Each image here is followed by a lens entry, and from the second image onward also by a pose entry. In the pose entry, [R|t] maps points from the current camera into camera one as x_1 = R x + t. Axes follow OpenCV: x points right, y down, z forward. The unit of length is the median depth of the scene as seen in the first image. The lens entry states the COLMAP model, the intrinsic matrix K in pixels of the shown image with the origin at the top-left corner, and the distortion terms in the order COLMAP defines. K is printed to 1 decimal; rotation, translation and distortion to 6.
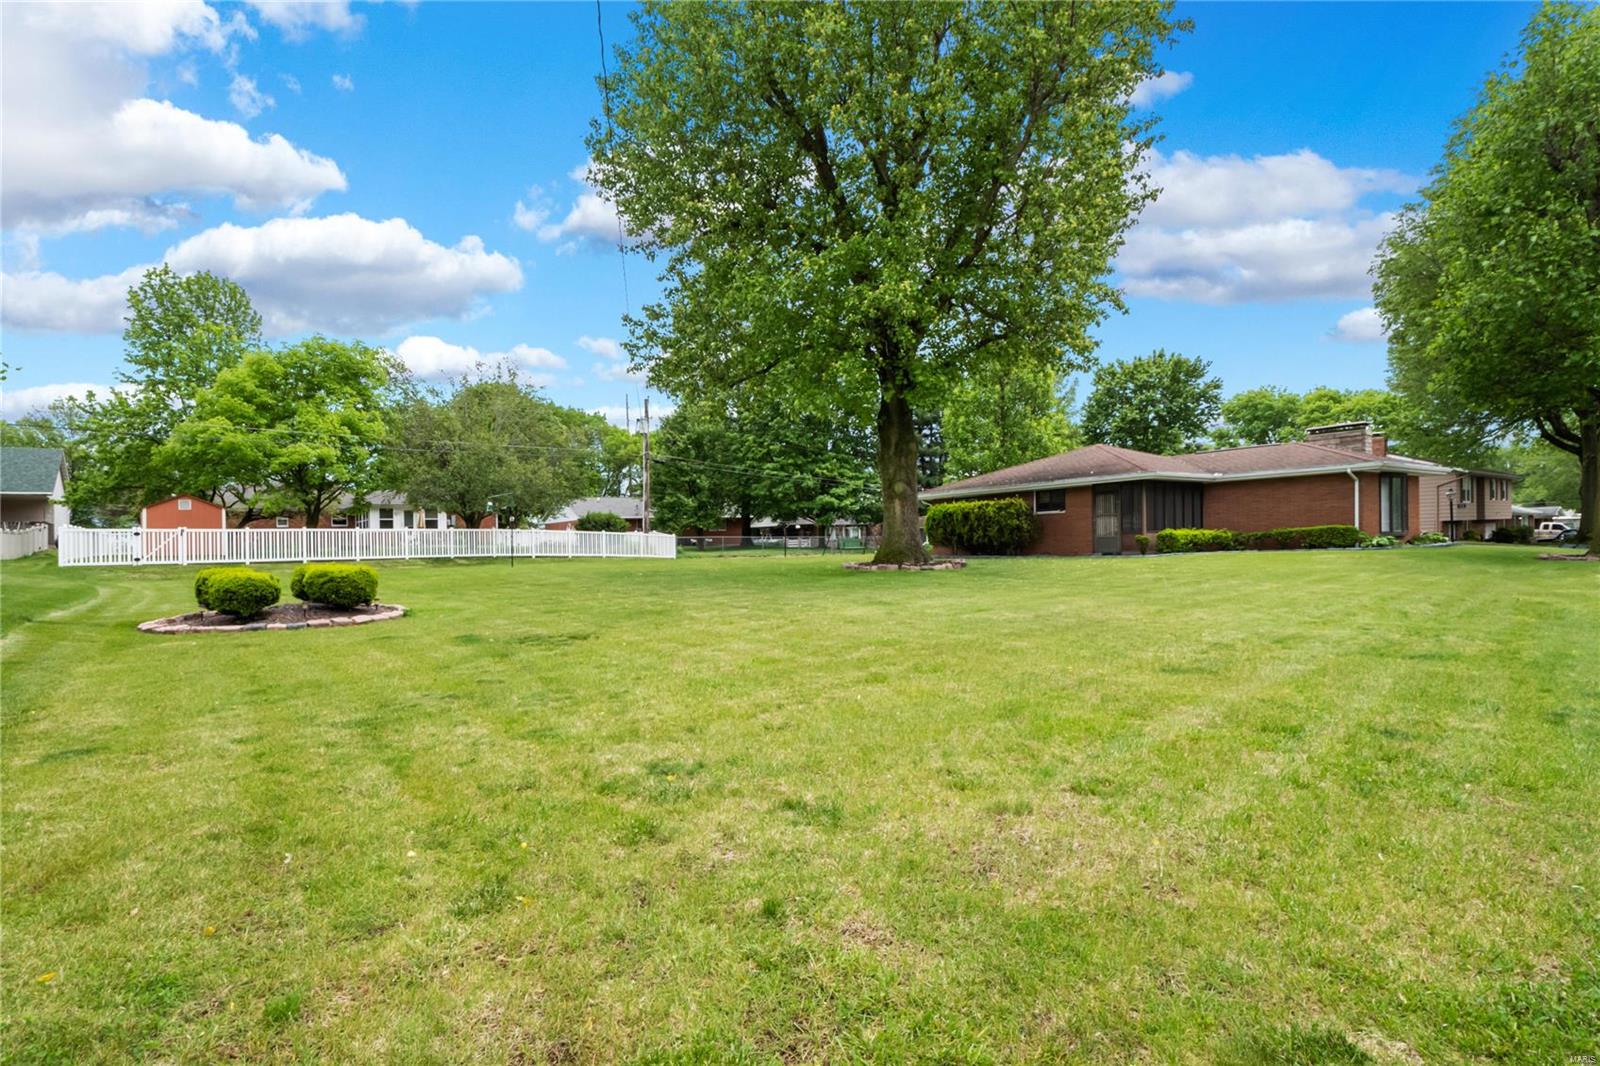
lens RADIAL K [[833.9, 0, 800.0], [0, 833.9, 533.0], [0, 0, 1]] dist [-0.002767, 0.000158]
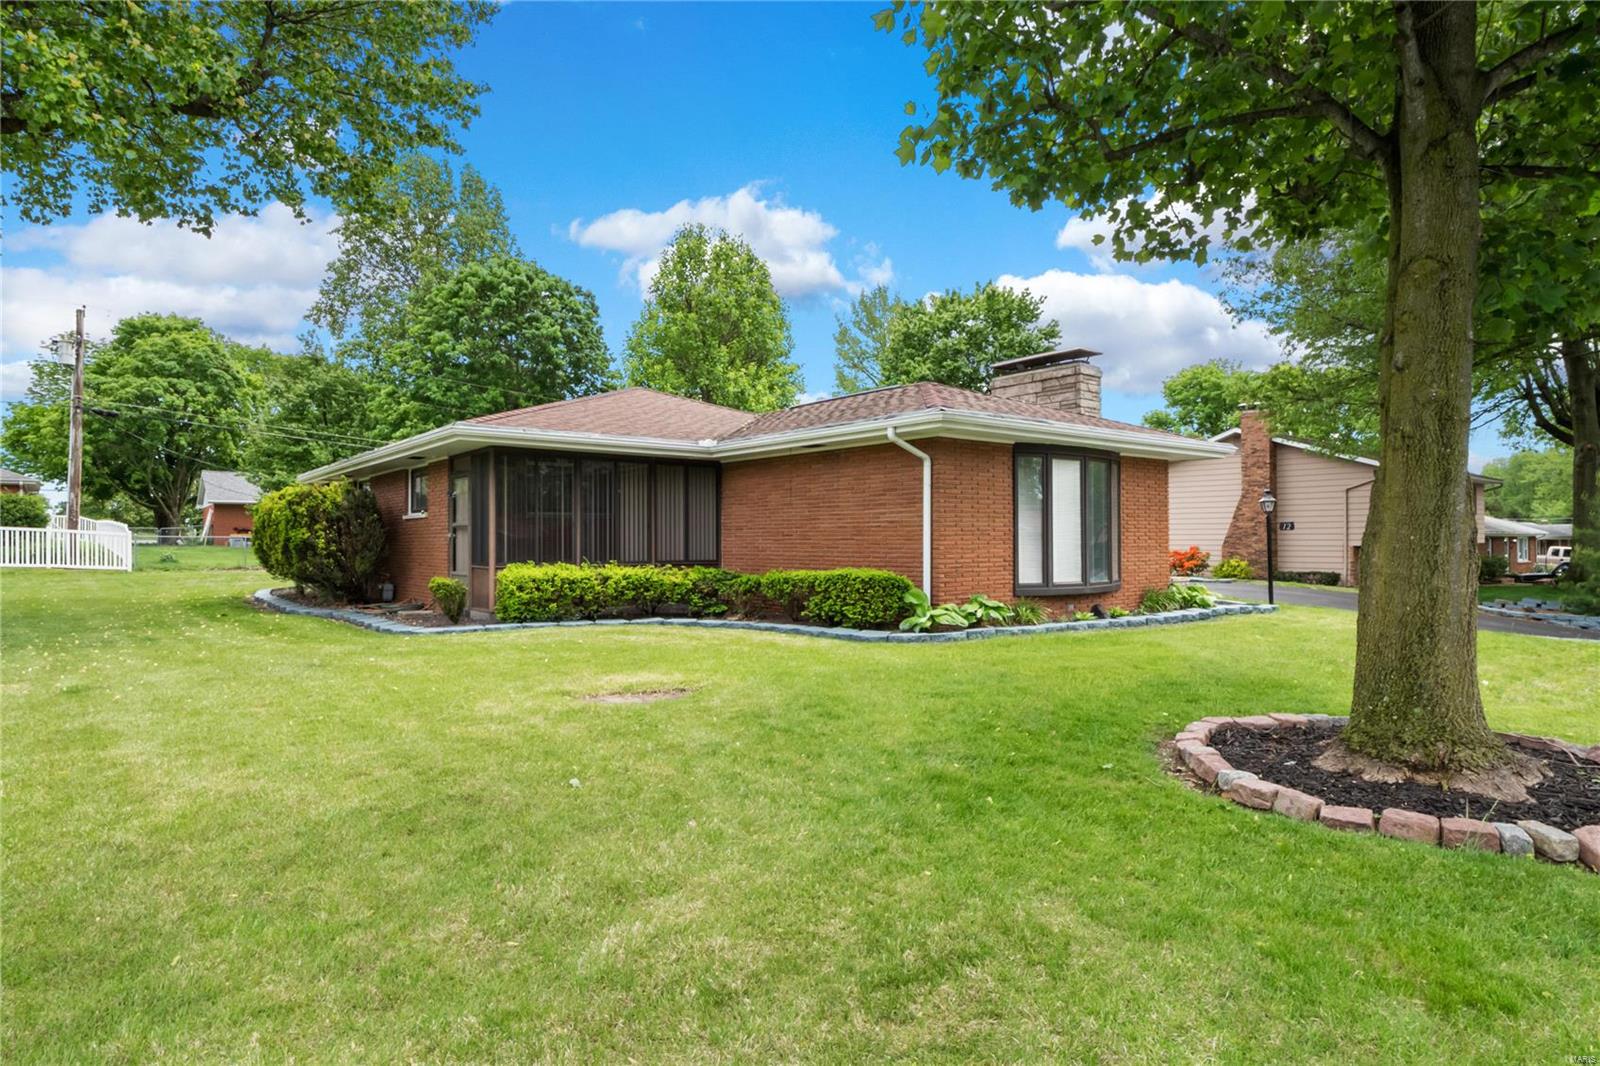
lens RADIAL K [[906.4, 0, 800.0], [0, 906.4, 533.0], [0, 0, 1]] dist [0.004021, -0.000172]
pose [[0.999434, 0.030740, 0.013676, 0.521623], [-0.030846, 0.999495, 0.007580, -0.025504], [-0.013436, -0.007998, 0.999878, 0.484596]]
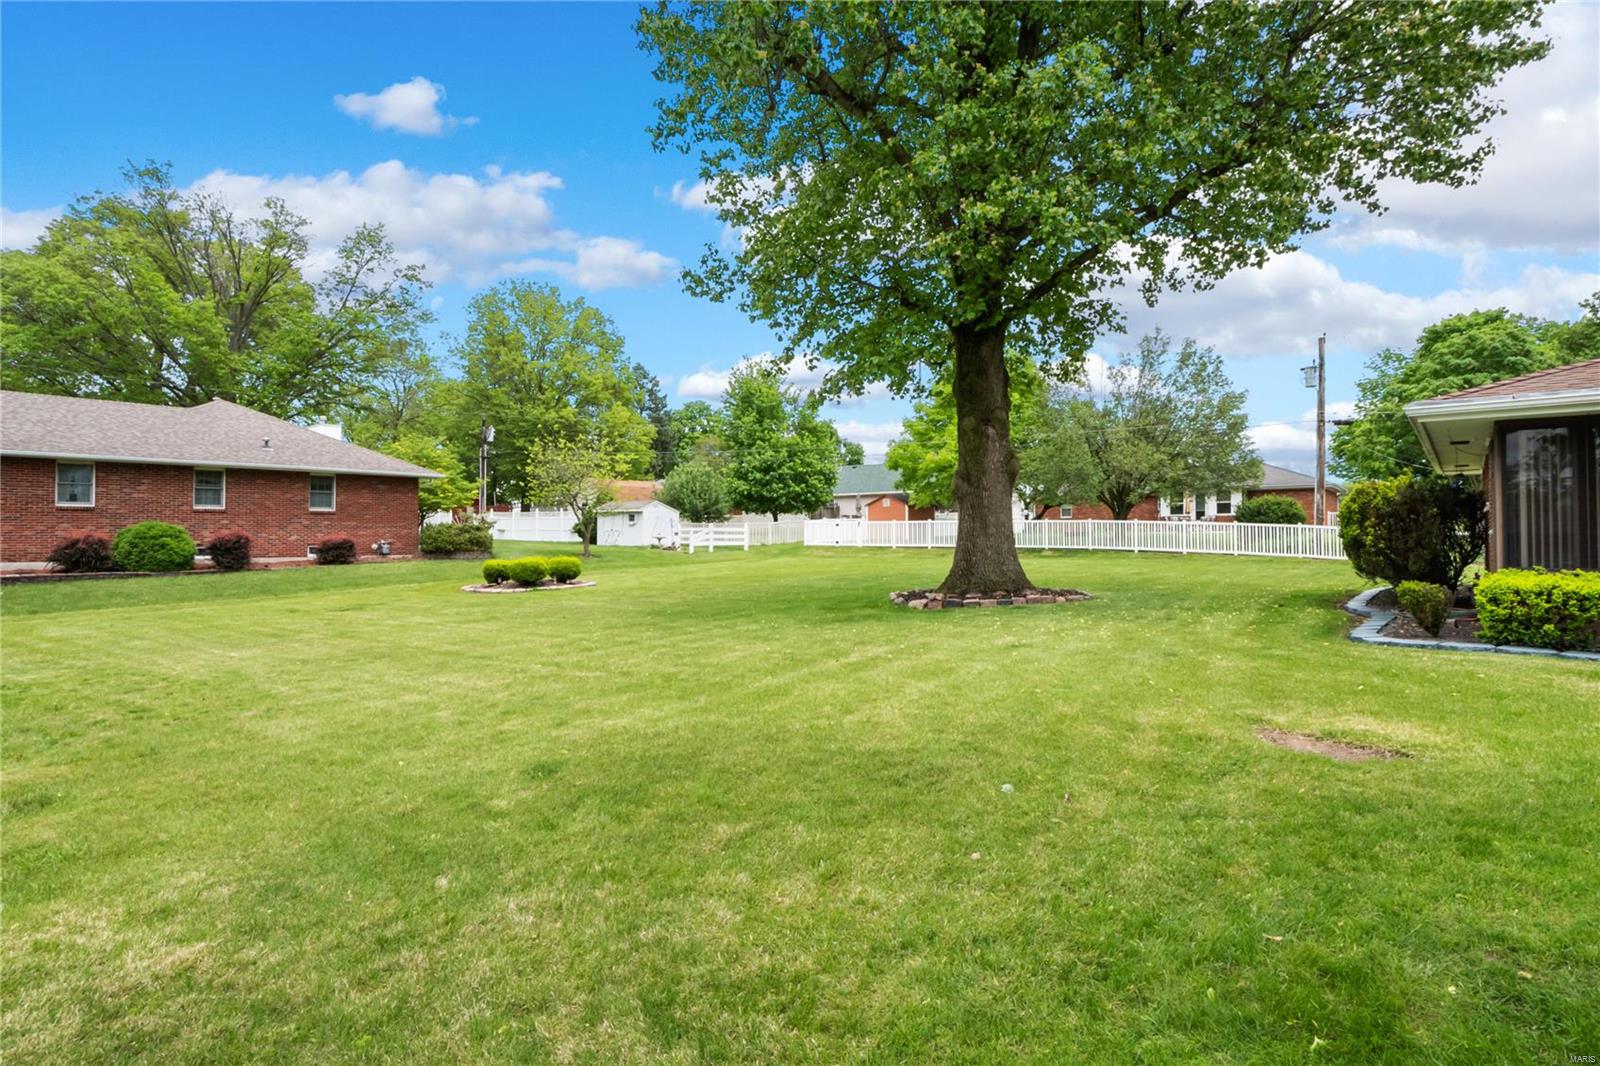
lens RADIAL K [[833.9, 0, 800.0], [0, 833.9, 533.0], [0, 0, 1]] dist [-0.002767, 0.000158]
pose [[0.231196, 0.027497, -0.972519, 0.628962], [0.013856, 0.999406, 0.031551, -0.030268], [0.972809, -0.020770, 0.230677, 0.584365]]
